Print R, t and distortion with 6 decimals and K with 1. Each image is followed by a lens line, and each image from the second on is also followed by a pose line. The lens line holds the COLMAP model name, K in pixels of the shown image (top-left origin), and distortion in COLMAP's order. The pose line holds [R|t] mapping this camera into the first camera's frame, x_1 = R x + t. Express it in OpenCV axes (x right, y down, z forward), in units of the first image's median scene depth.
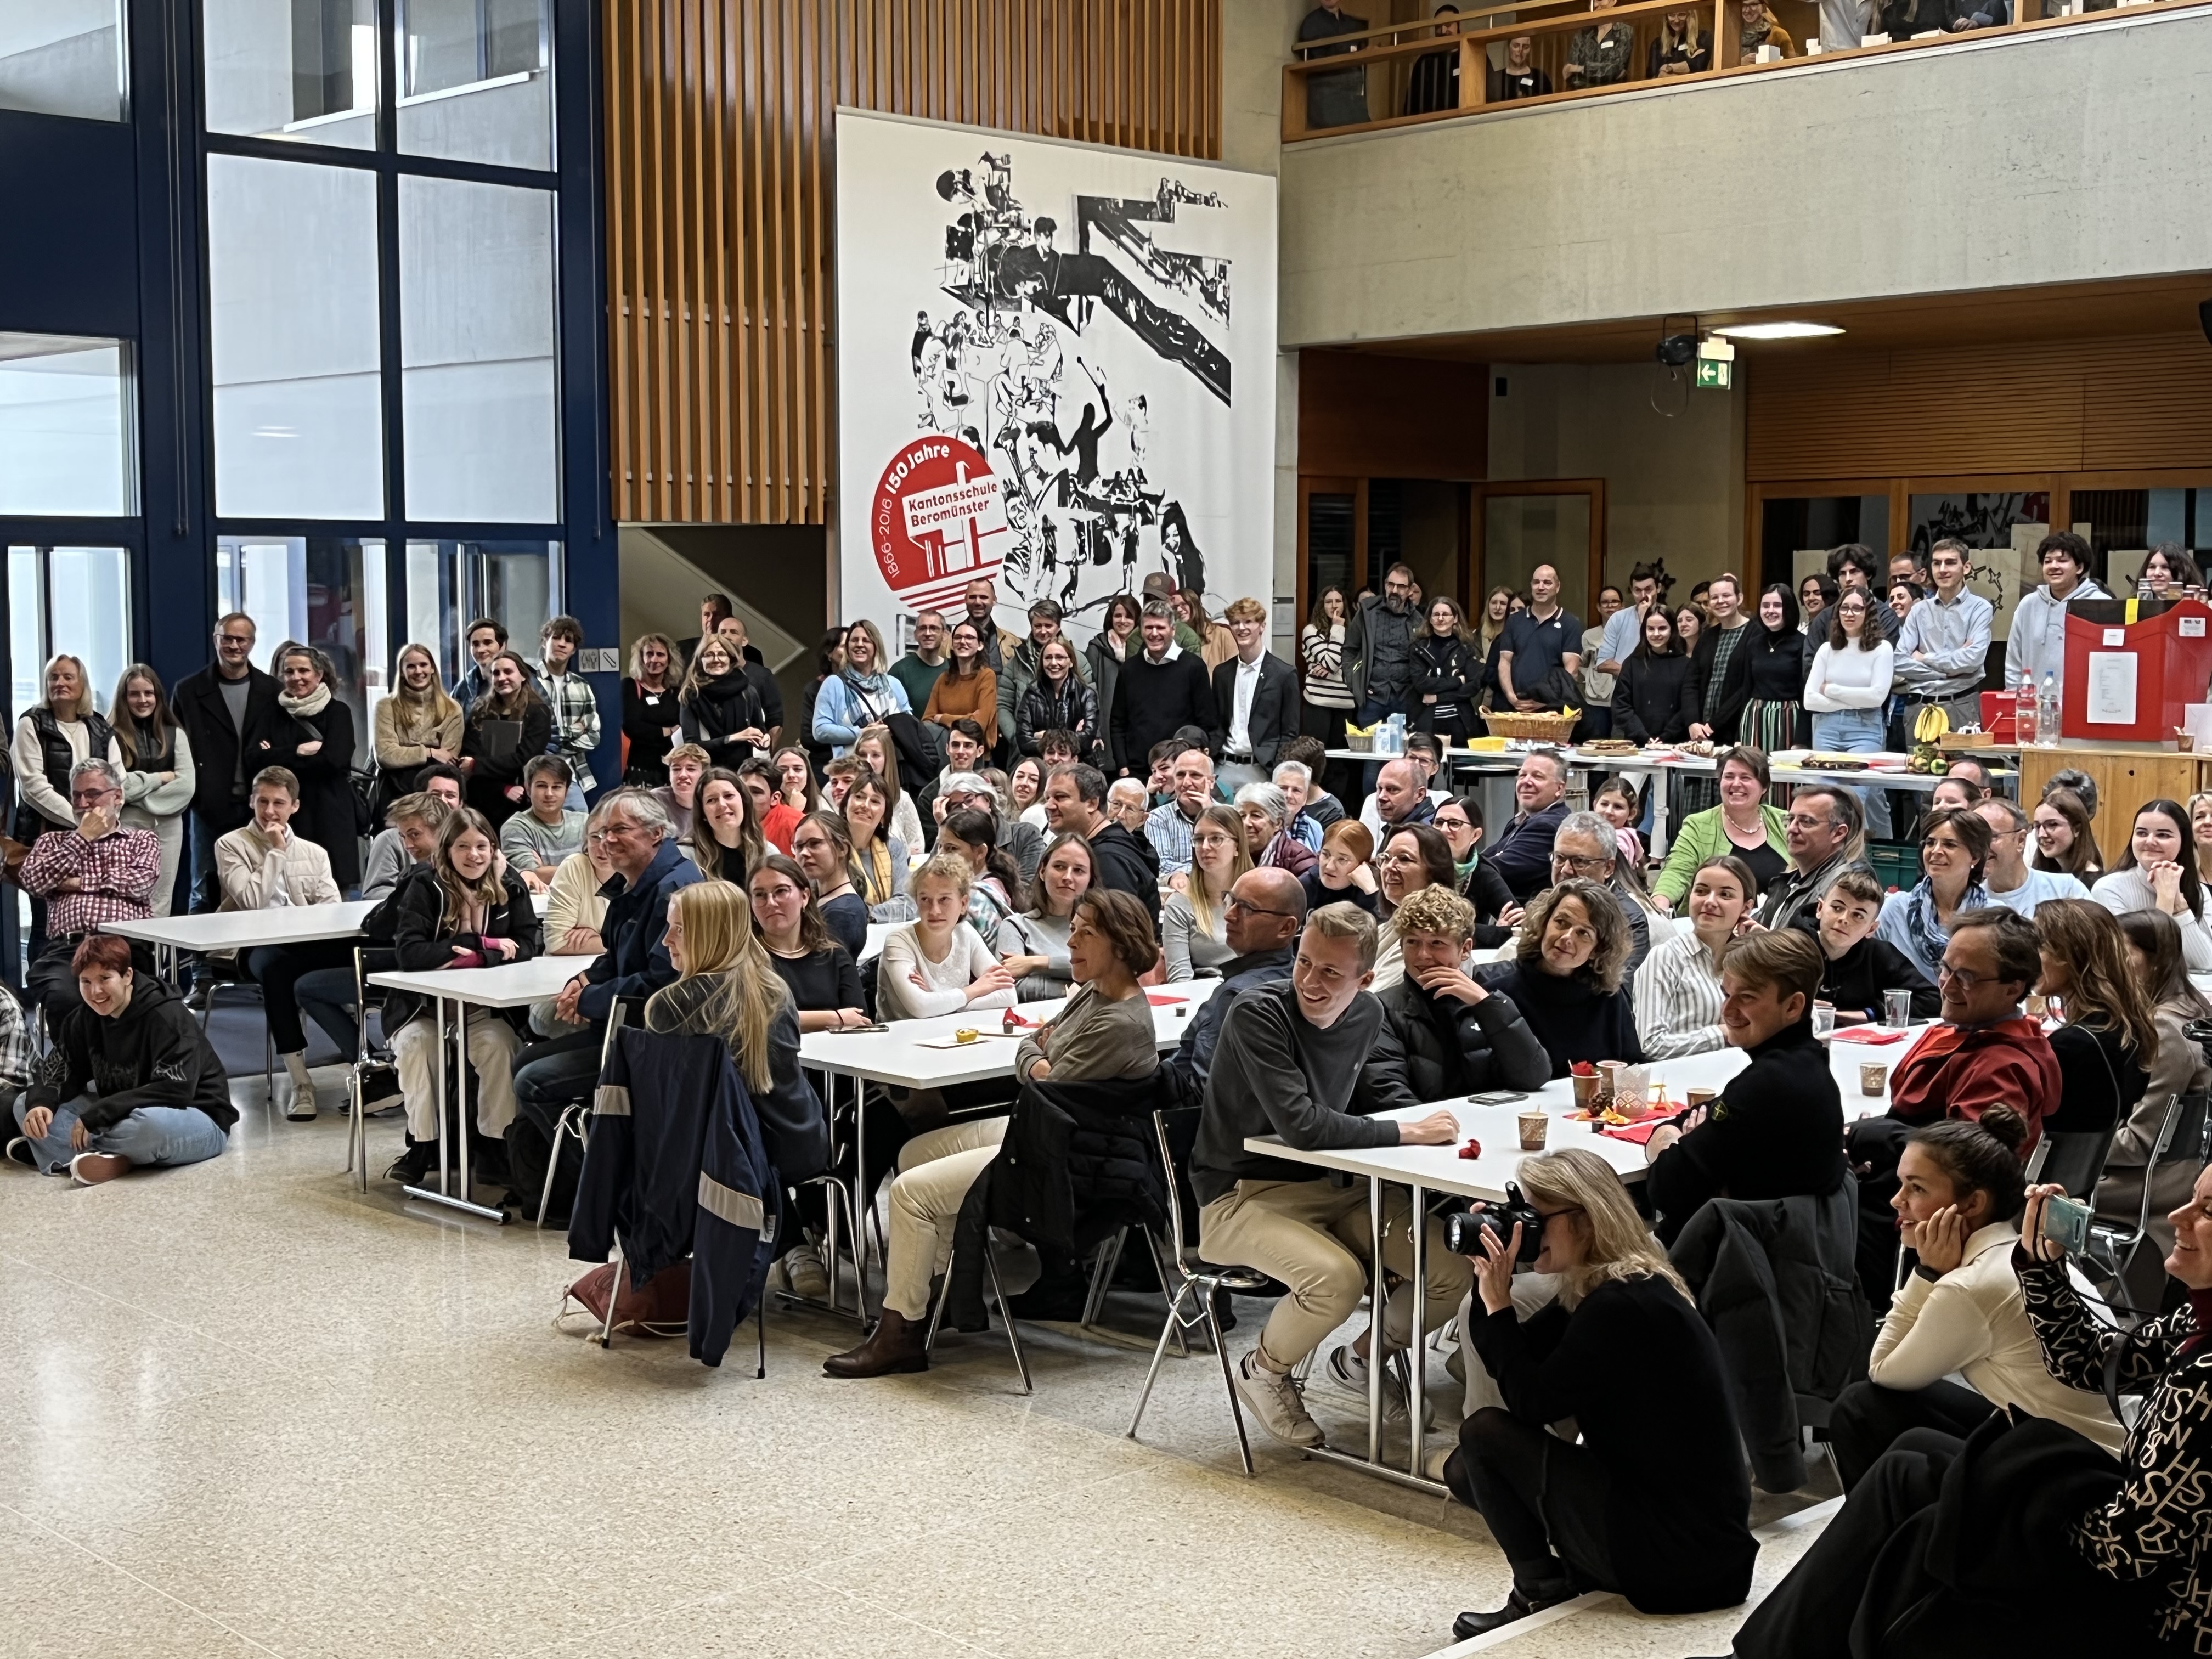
lens RADIAL K [[2895.6, 0, 1106.6], [0, 2895.6, 834.0], [0, 0, 1]] dist [0.046976, 0.000000]
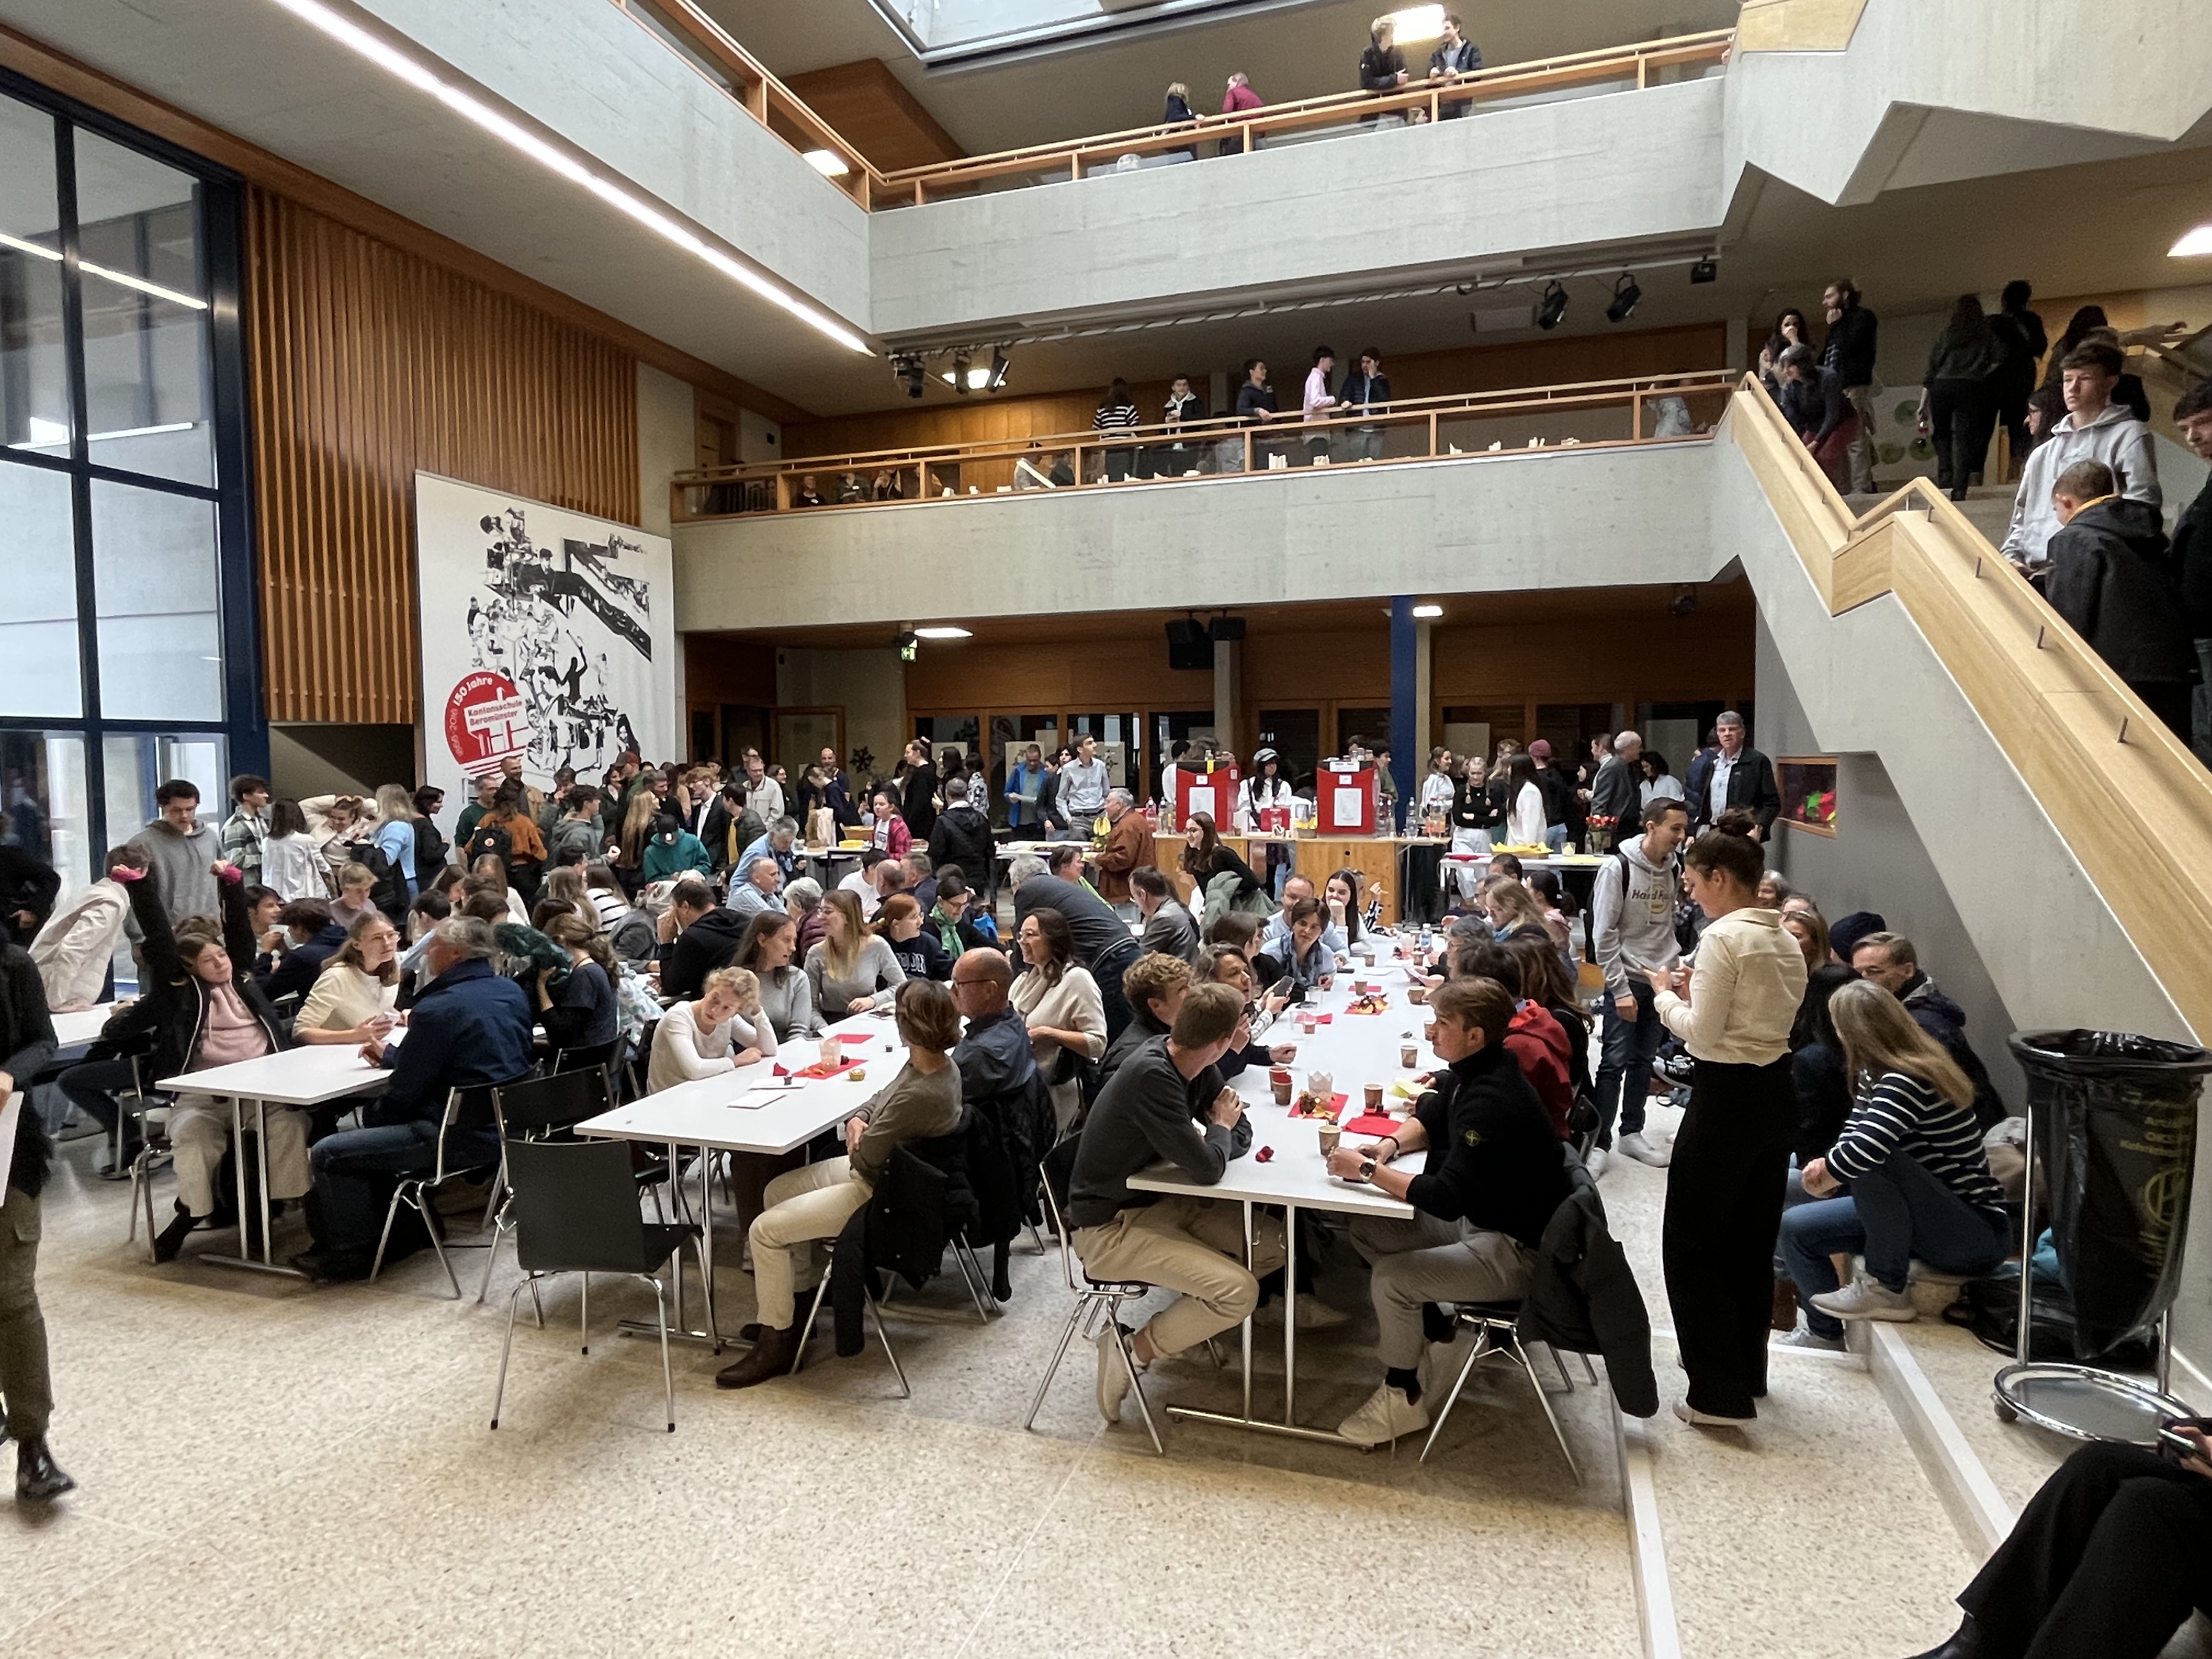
lens RADIAL K [[1243.4, 0, 1108.0], [0, 1243.4, 820.9], [0, 0, 1]] dist [-0.002490, 0.000272]
pose [[0.881967, -0.030477, 0.470326, -0.079612], [0.049149, 0.998414, -0.027467, -0.013699], [-0.468742, 0.047341, 0.882065, 0.197856]]
